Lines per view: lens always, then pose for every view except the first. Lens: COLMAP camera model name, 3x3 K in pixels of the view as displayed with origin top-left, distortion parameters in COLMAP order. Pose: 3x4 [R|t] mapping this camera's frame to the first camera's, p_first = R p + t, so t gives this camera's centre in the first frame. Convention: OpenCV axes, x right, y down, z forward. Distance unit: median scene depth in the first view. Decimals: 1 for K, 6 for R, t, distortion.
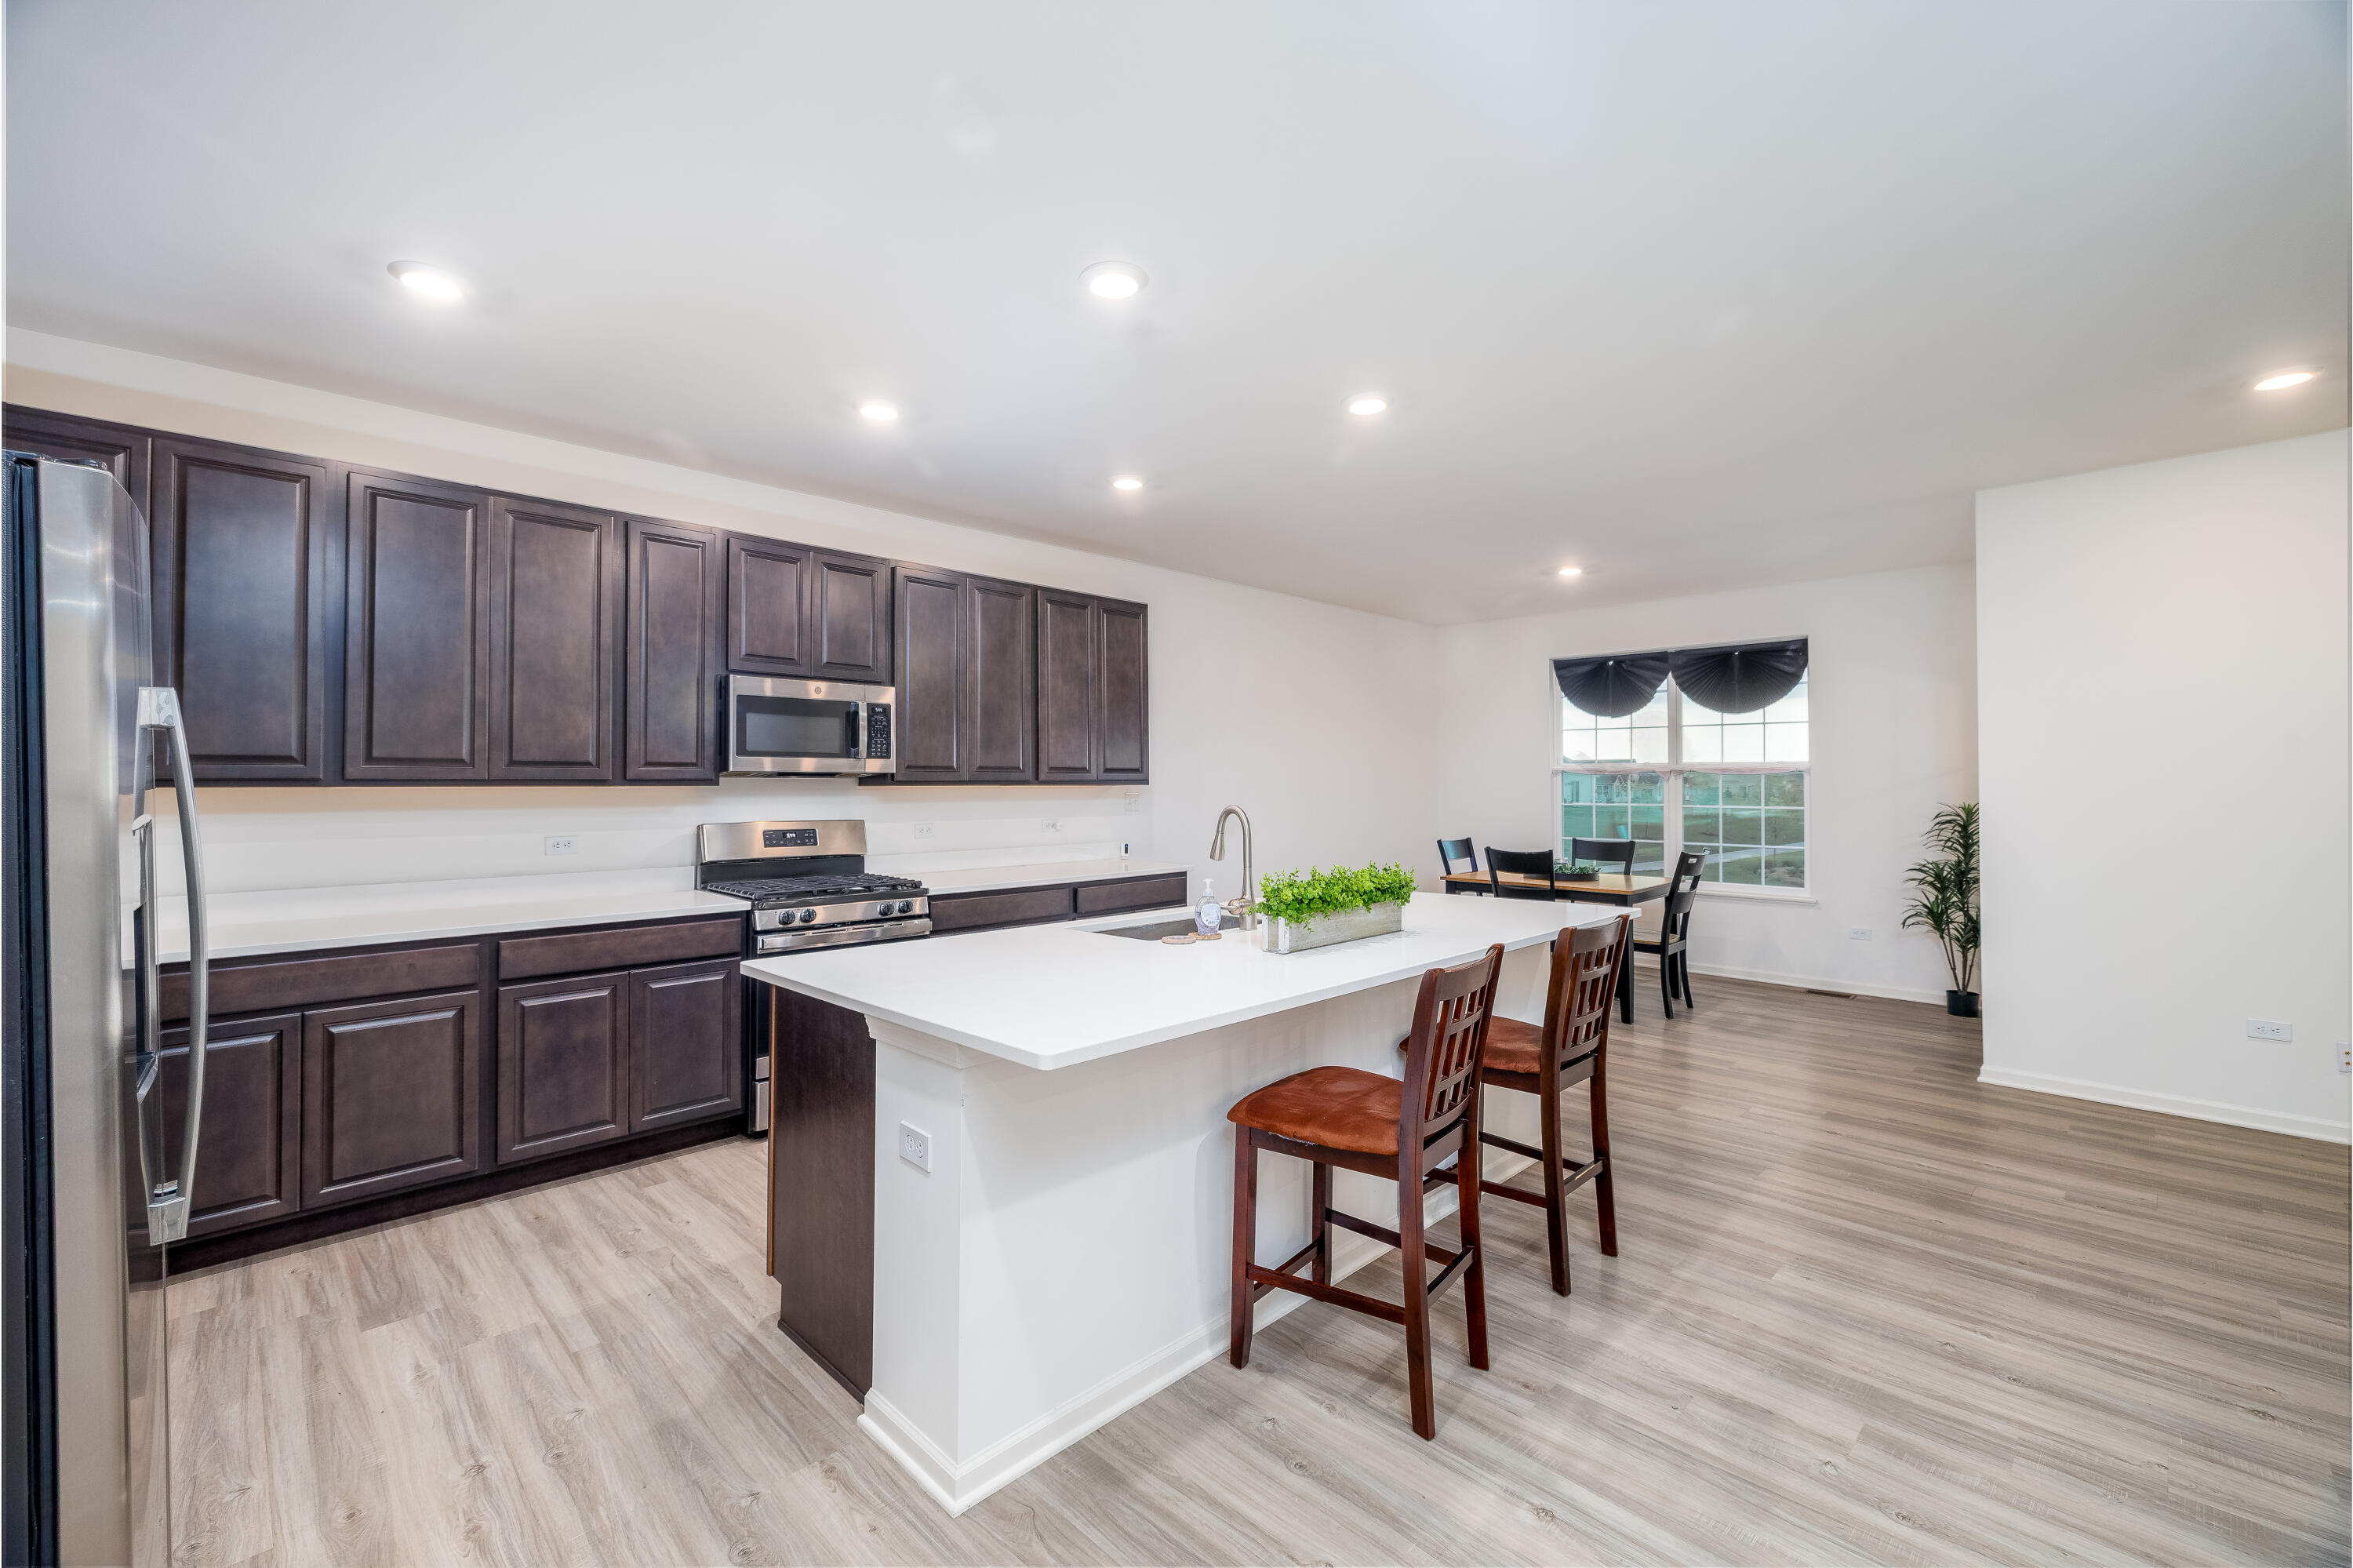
lens RADIAL K [[1017.0, 0, 1168.8], [0, 1017.0, 782.3], [0, 0, 1]] dist [-0.000782, 0.000448]
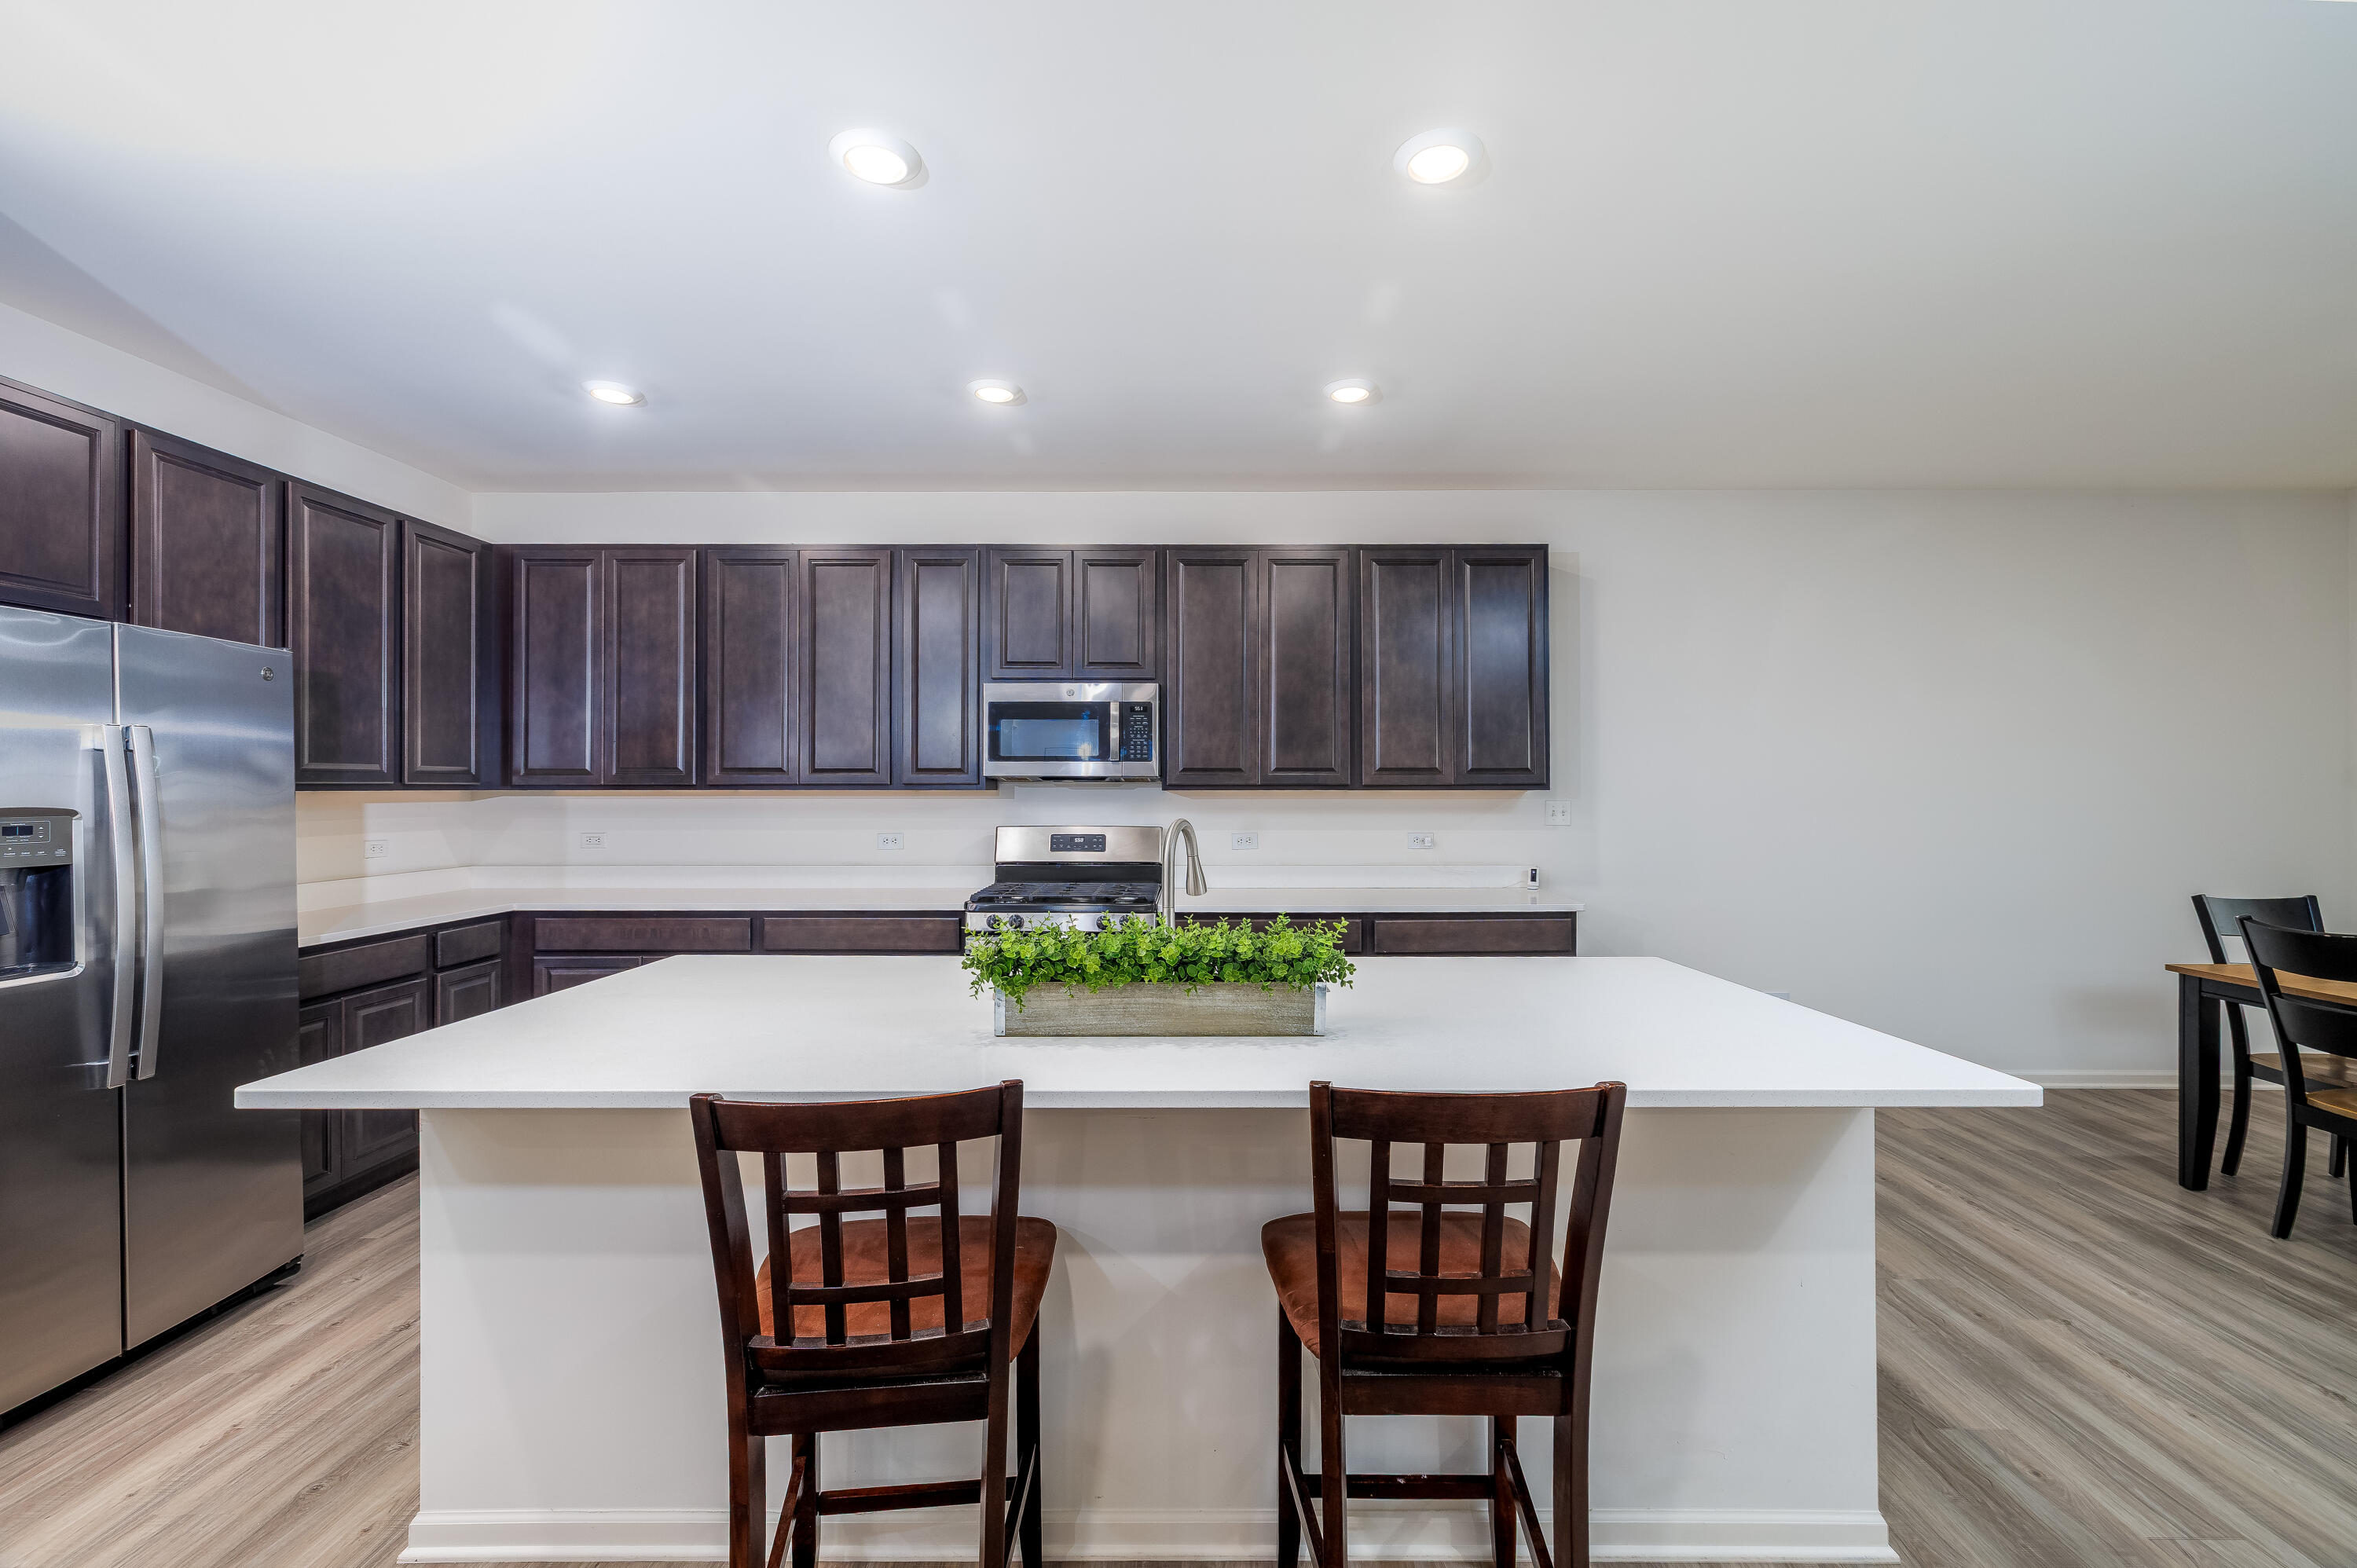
lens RADIAL K [[1018.6, 0, 1180.1], [0, 1018.6, 788.7], [0, 0, 1]] dist [-0.000782, 0.000448]
pose [[0.696143, -0.003630, -0.717894, 0.427762], [-0.000390, 0.999985, -0.005435, 0.007271], [0.717903, 0.004063, 0.696132, 0.396186]]
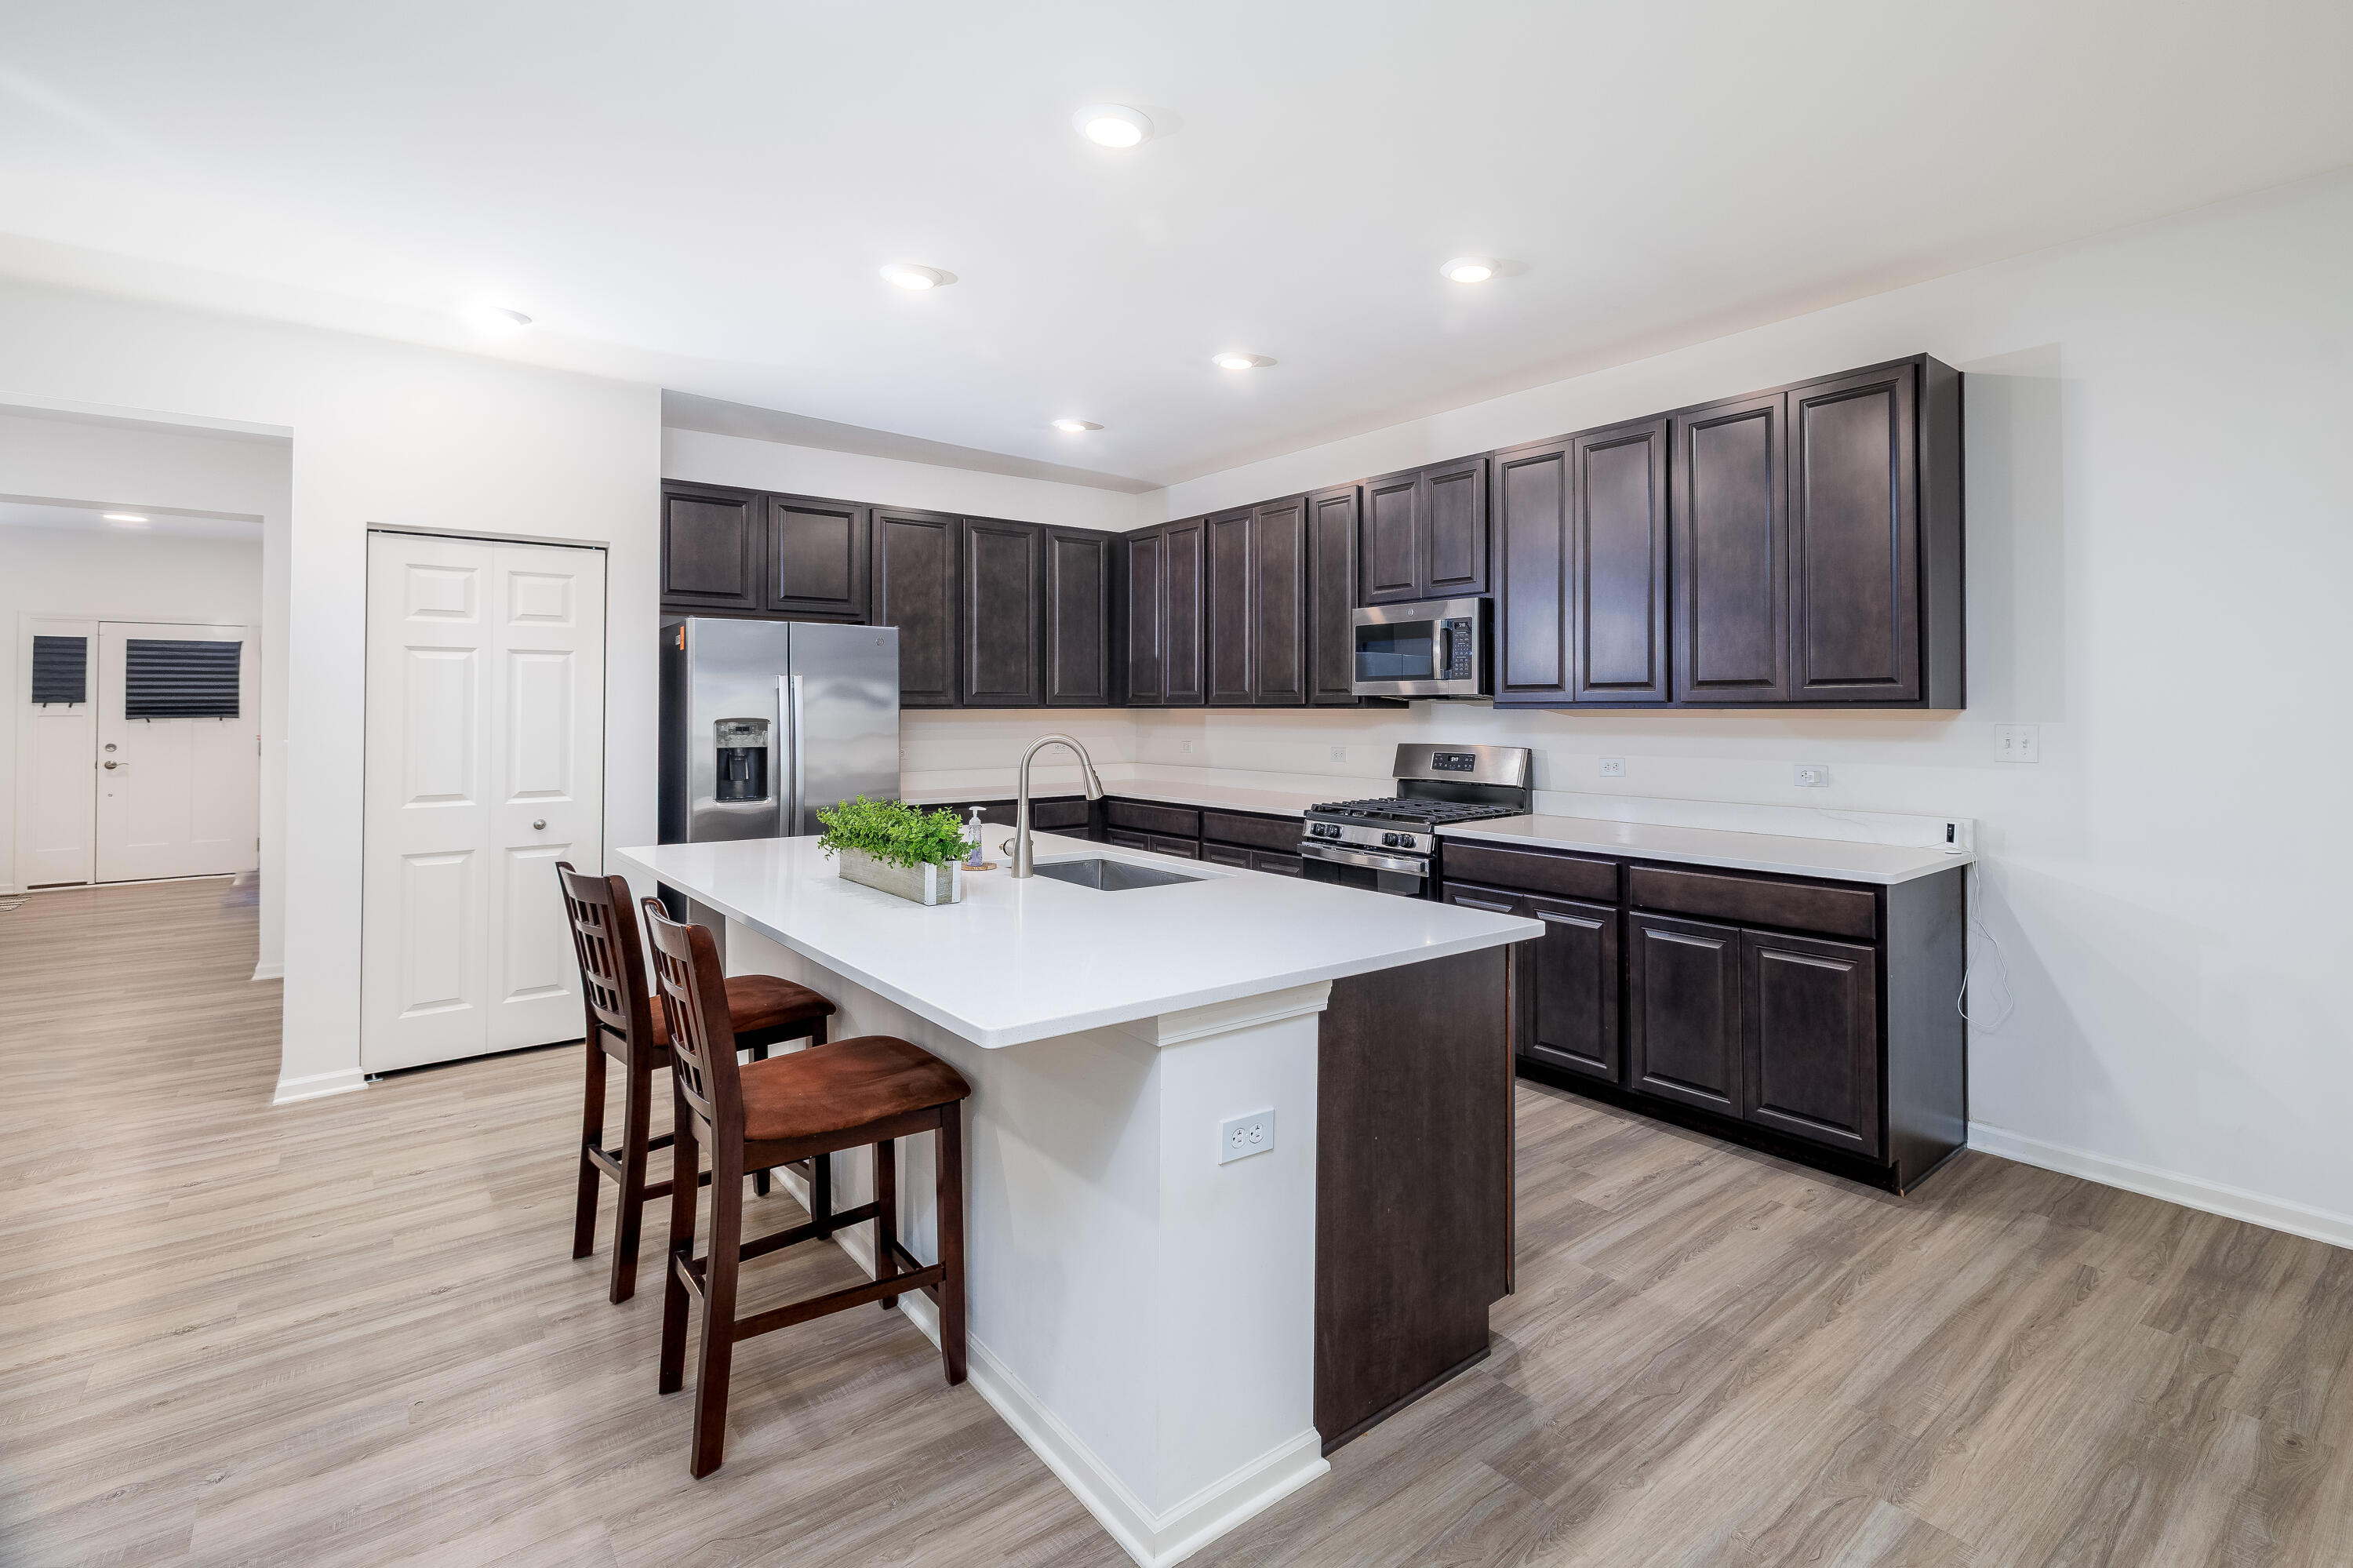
lens RADIAL K [[1099.5, 0, 1272.6], [0, 1099.5, 703.8], [0, 0, 1]] dist [-0.002109, -0.000306]
pose [[-0.082920, -0.003686, -0.996549, 0.732061], [-0.000814, 0.999993, -0.003631, 0.002639], [0.996556, 0.000510, -0.082922, 0.957358]]
